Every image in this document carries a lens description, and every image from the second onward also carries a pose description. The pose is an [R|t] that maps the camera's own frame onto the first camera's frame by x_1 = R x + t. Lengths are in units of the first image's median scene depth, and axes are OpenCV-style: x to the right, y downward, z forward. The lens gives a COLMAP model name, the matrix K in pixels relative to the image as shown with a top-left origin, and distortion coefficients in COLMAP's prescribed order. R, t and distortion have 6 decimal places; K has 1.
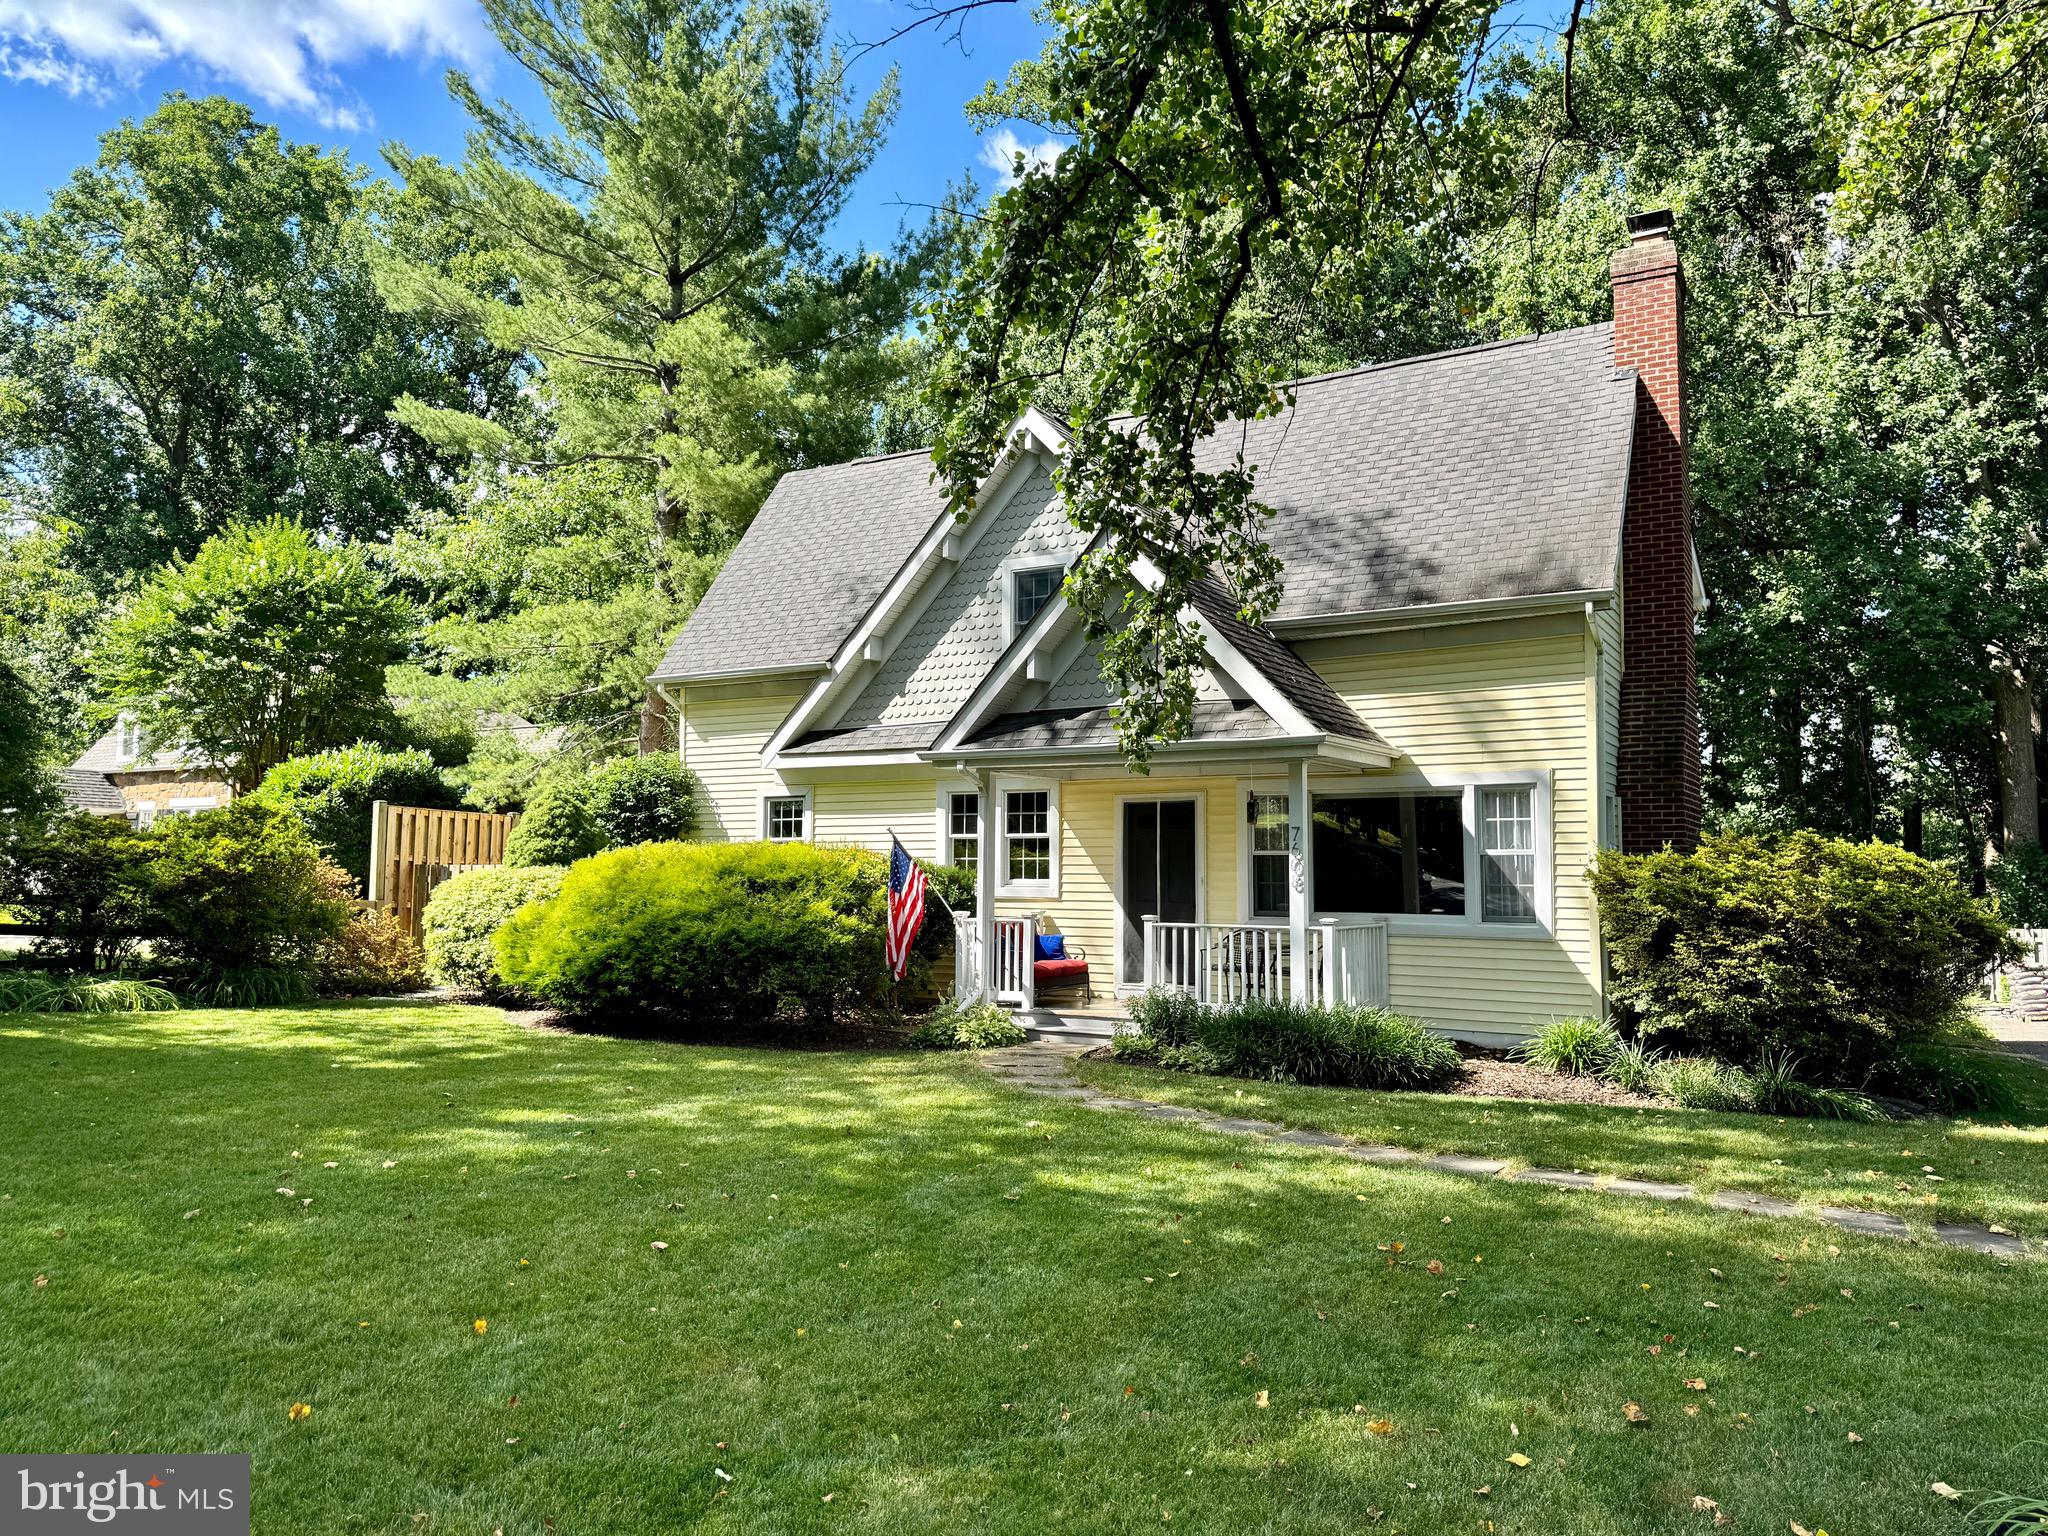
lens RADIAL K [[1447.0, 0, 1052.0], [0, 1447.0, 755.4], [0, 0, 1]] dist [0.049762, -0.046594]
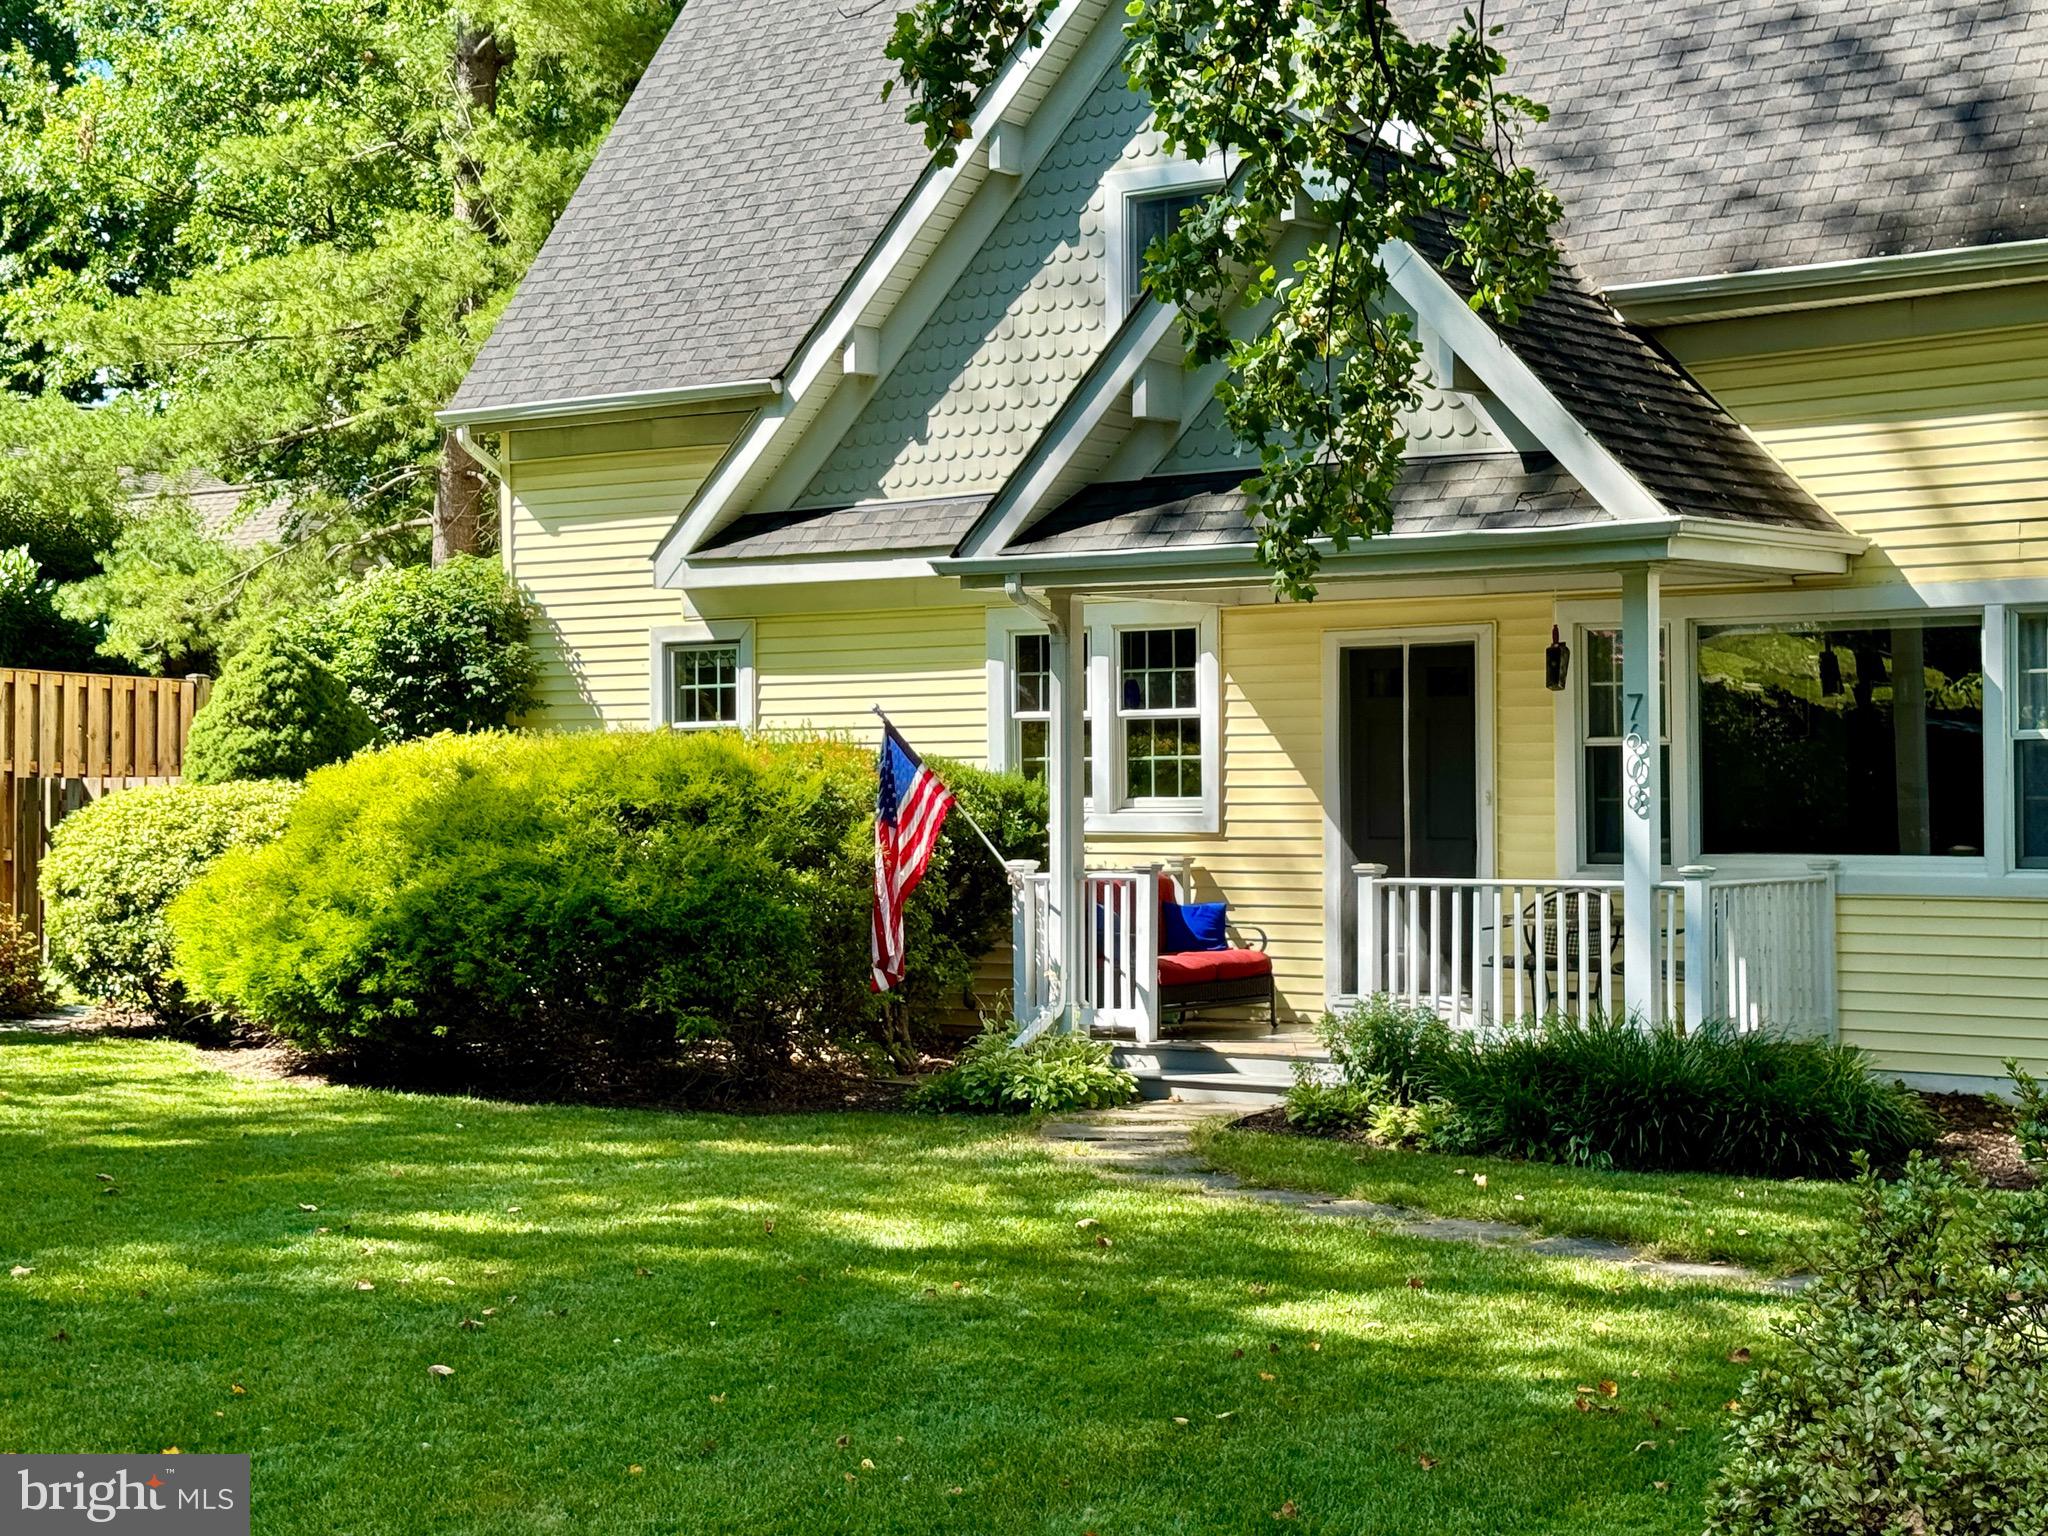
lens RADIAL K [[3251.0, 0, 1024.1], [0, 3251.0, 772.6], [0, 0, 1]] dist [0.065204, 0.000000]
pose [[0.994183, -0.010626, -0.107183, 0.062229], [0.018973, 0.996838, 0.077164, -0.014556], [0.106024, -0.078749, 0.991240, -0.164309]]
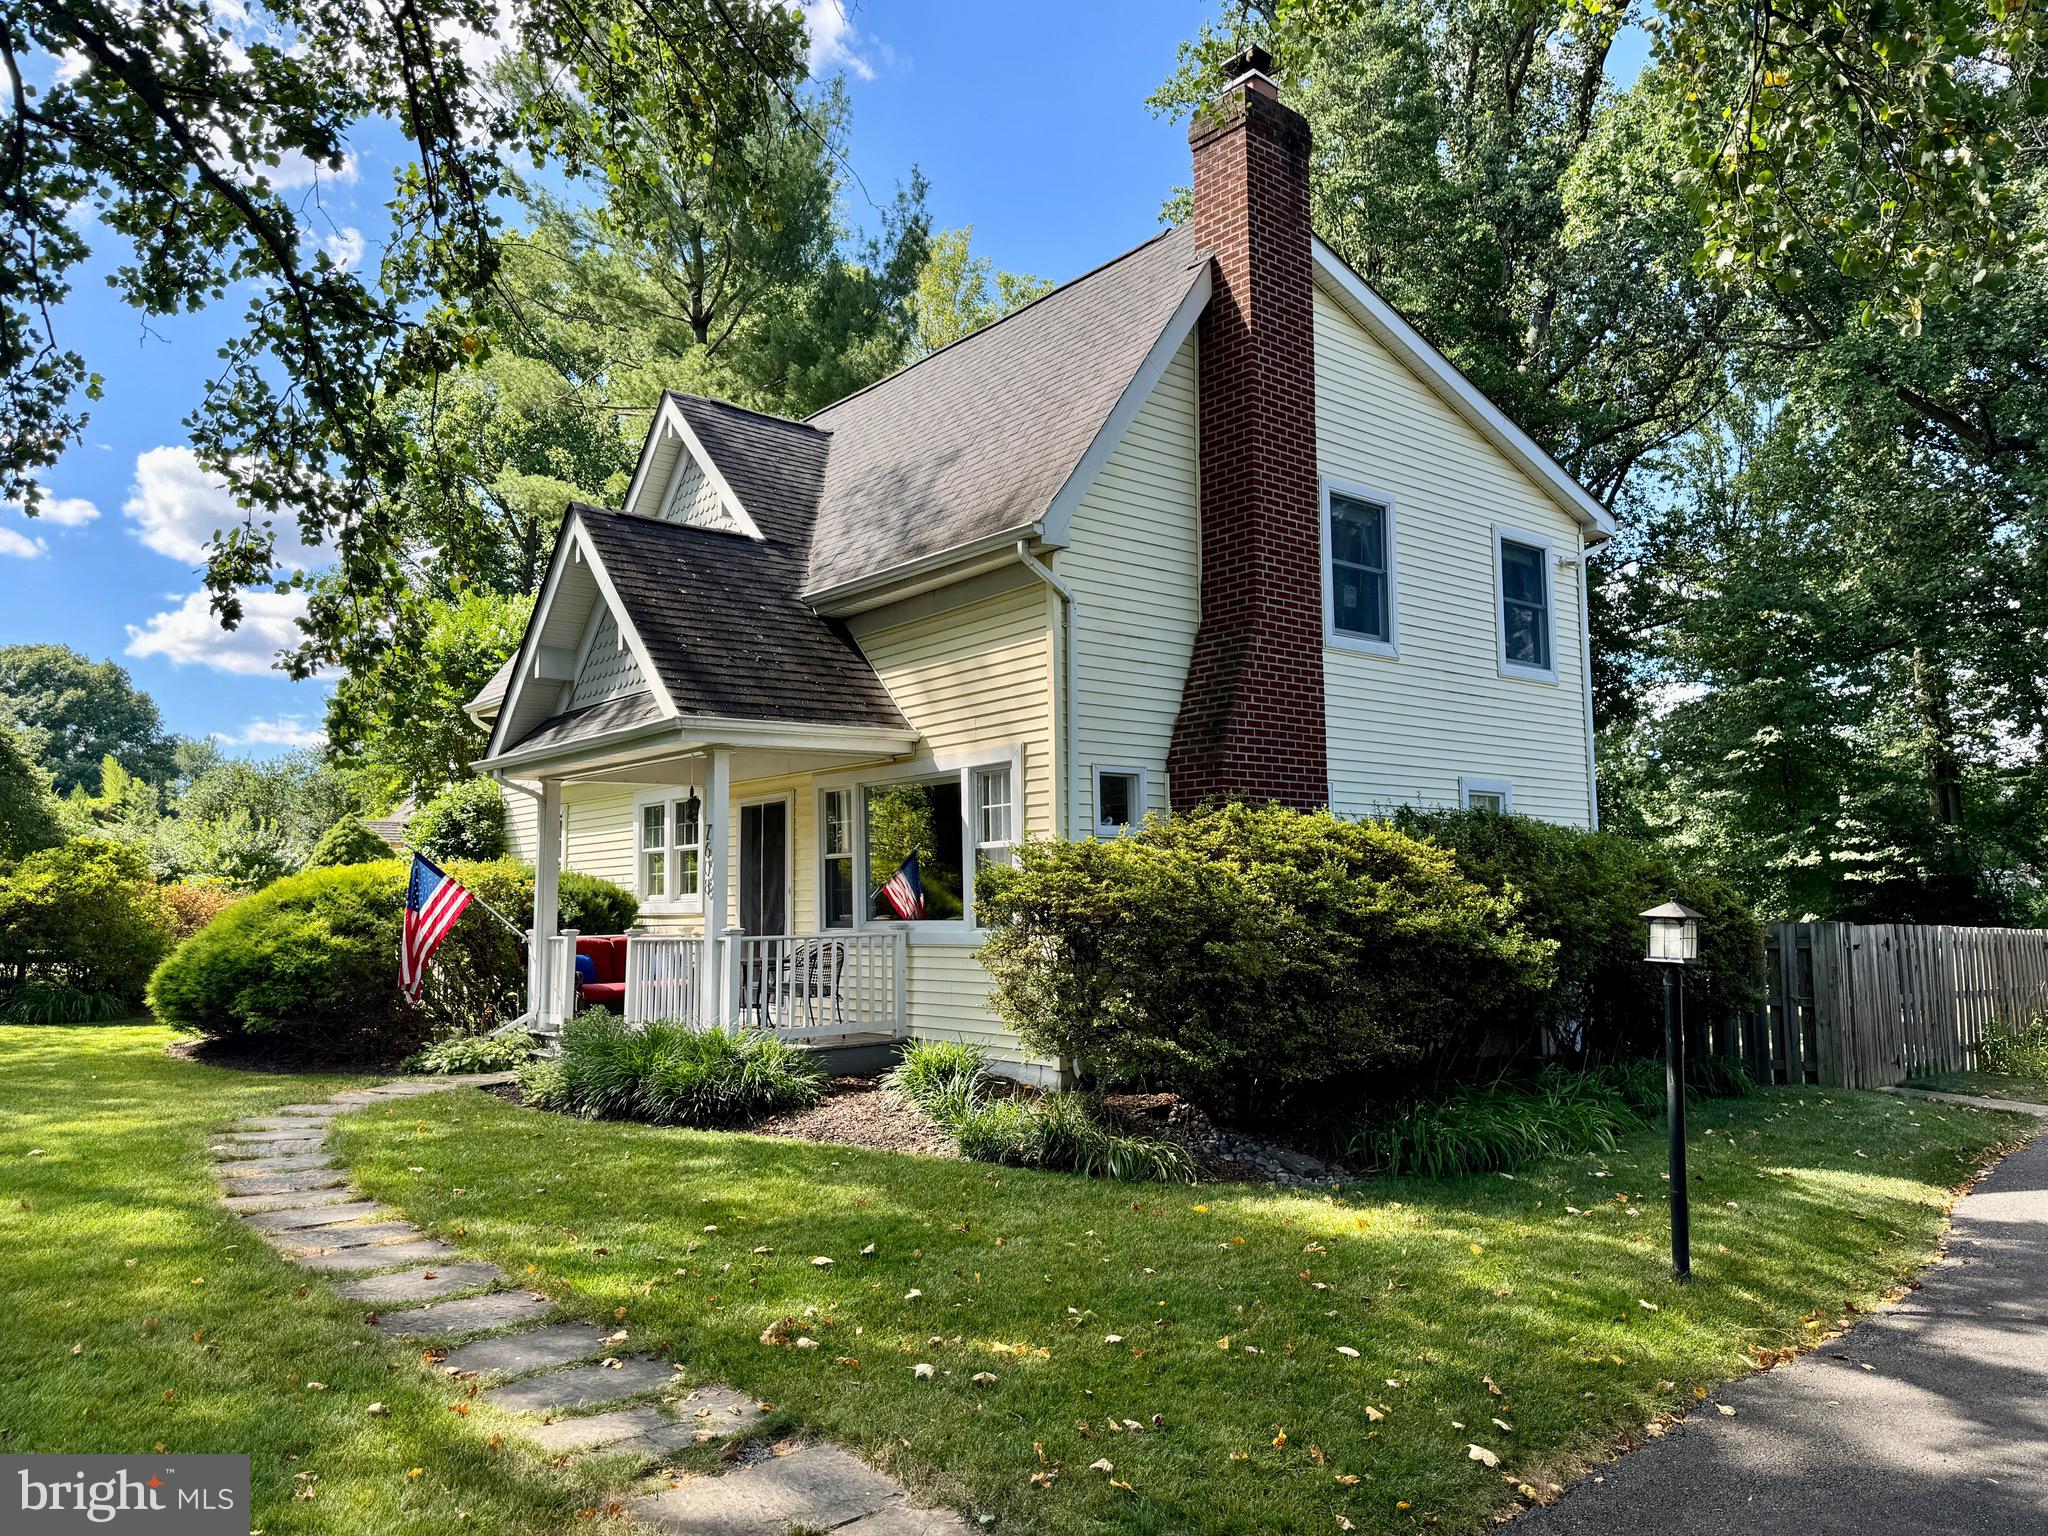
lens RADIAL K [[1447.0, 0, 1024.4], [0, 1447.0, 766.7], [0, 0, 1]] dist [0.049762, -0.046594]
pose [[0.941117, -0.053704, -0.333788, 0.538612], [0.051225, 0.998555, -0.016232, 0.031425], [0.334177, -0.001822, 0.942509, 0.188490]]
